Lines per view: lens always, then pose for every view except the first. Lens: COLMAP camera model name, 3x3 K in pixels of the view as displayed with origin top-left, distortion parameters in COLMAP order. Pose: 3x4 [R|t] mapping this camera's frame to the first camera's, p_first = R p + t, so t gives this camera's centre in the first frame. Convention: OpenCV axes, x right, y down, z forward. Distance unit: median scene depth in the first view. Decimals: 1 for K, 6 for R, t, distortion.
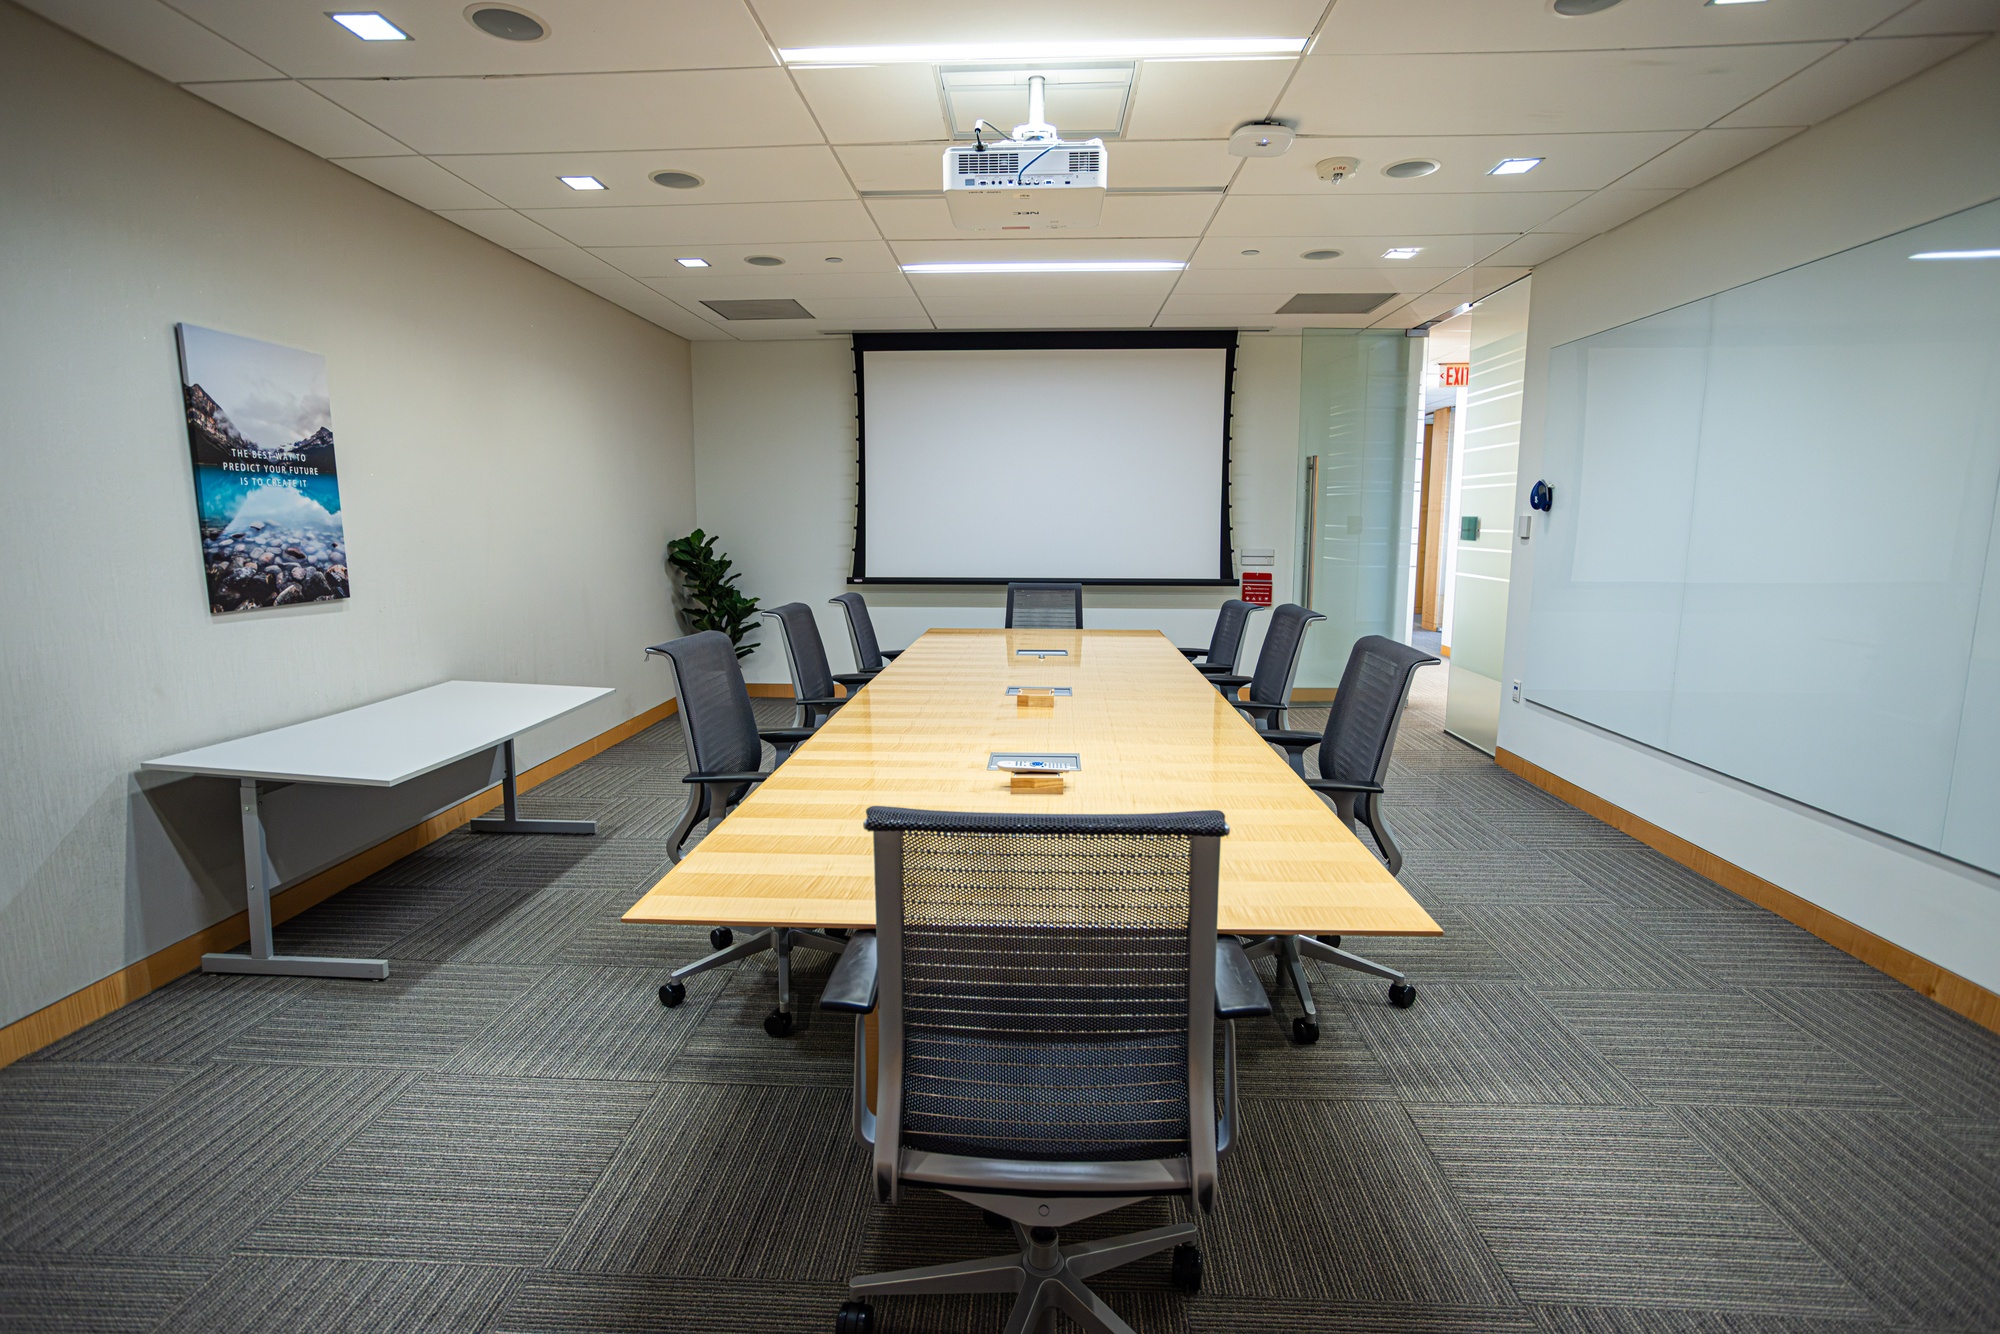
lens RADIAL K [[962.7, 0, 996.4], [0, 962.7, 666.6], [0, 0, 1]] dist [-0.032447, 0.018776]
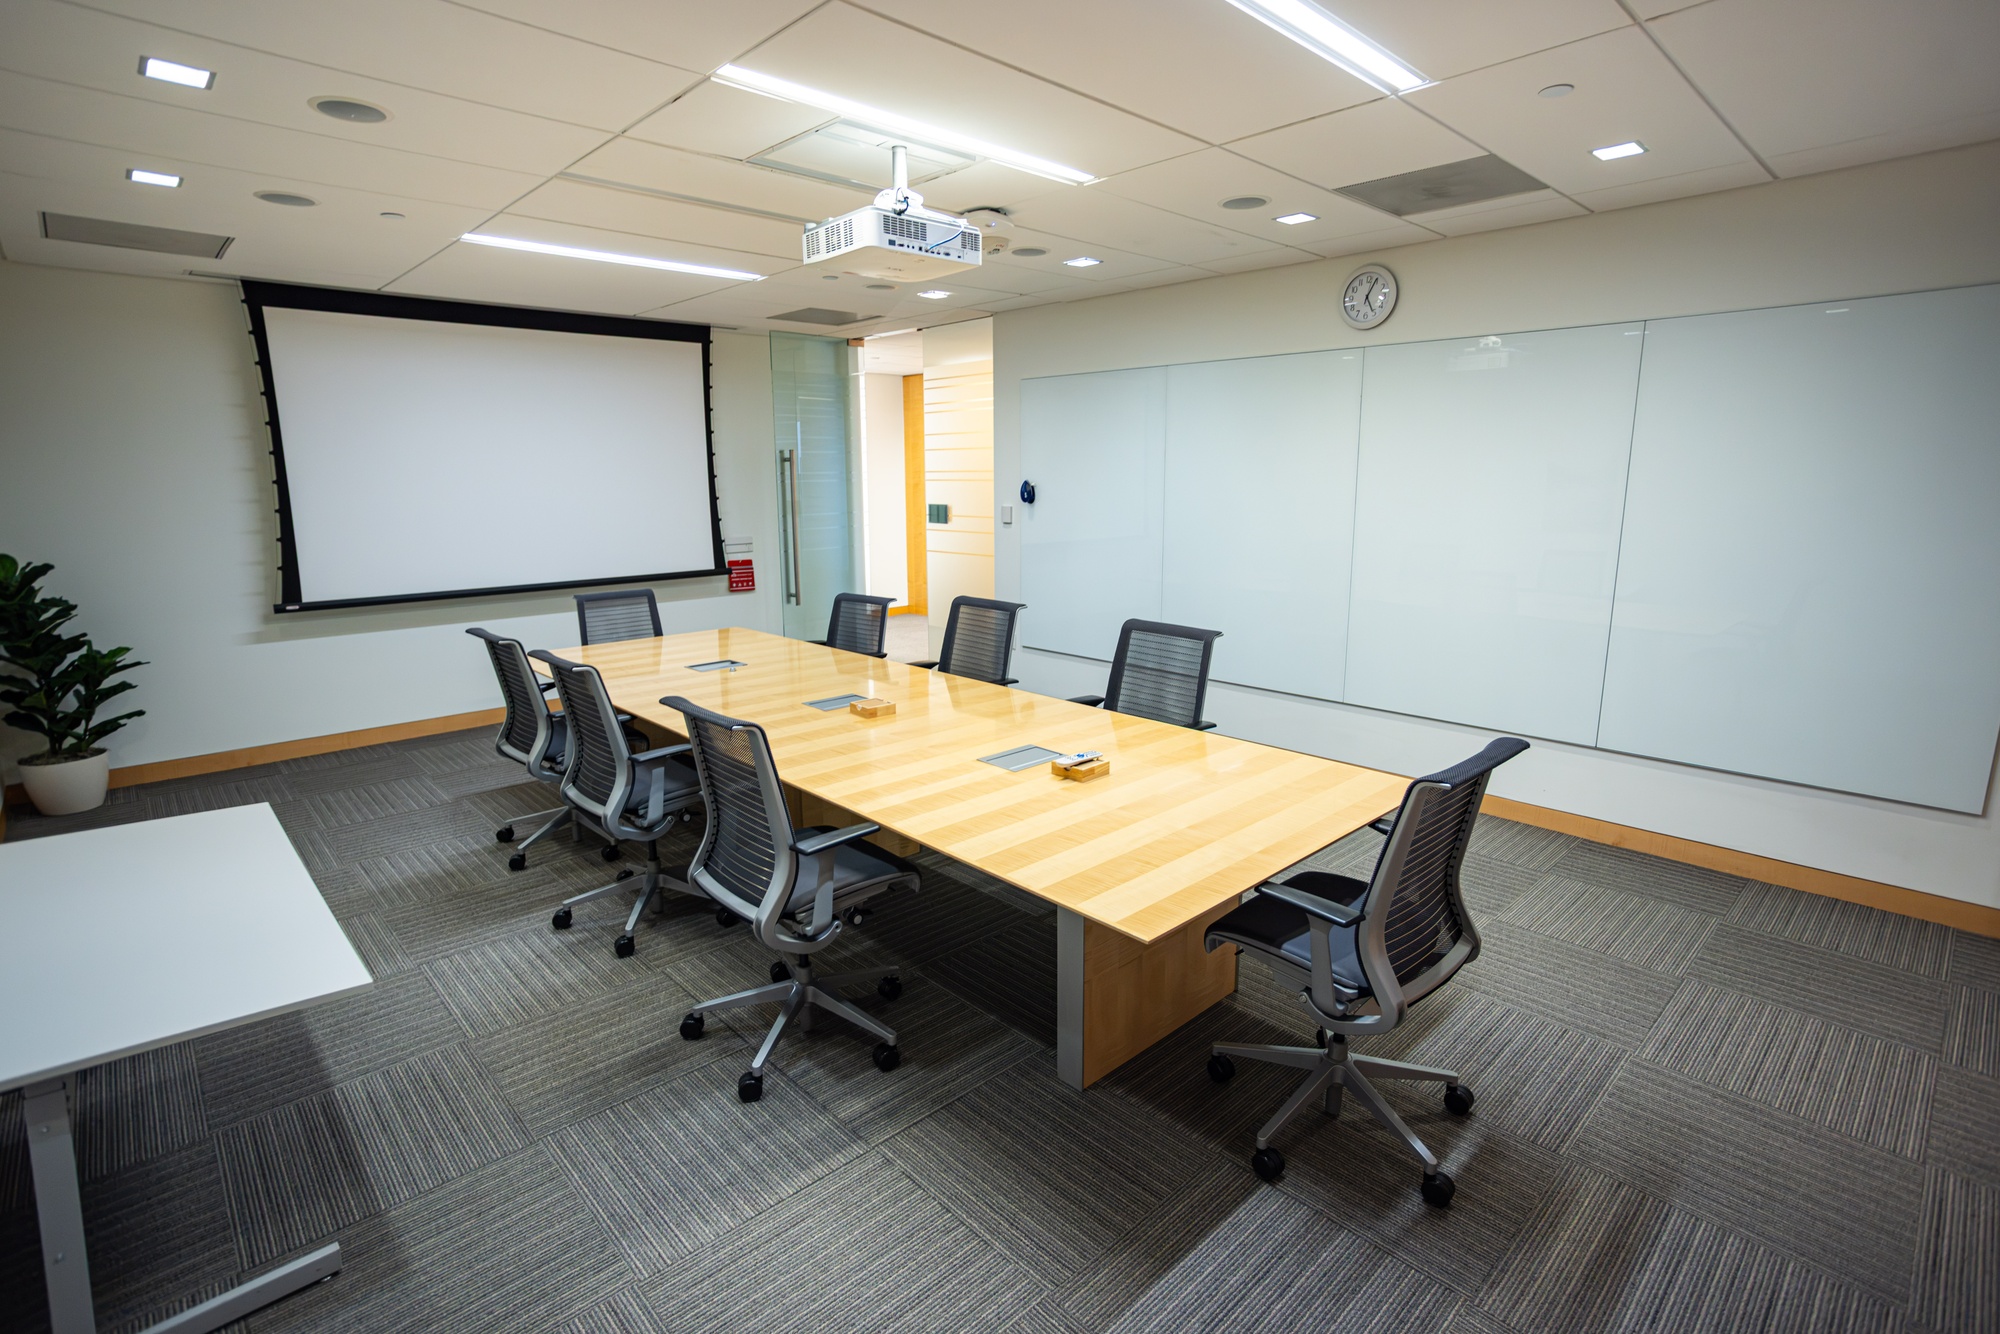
lens RADIAL K [[962.7, 0, 1002.4], [0, 962.7, 664.8], [0, 0, 1]] dist [-0.032447, 0.018776]
pose [[0.694345, -0.147053, 0.704457, -0.355827], [0.118576, 0.988898, 0.089556, -0.055265], [-0.709806, 0.021349, 0.704074, 0.076368]]
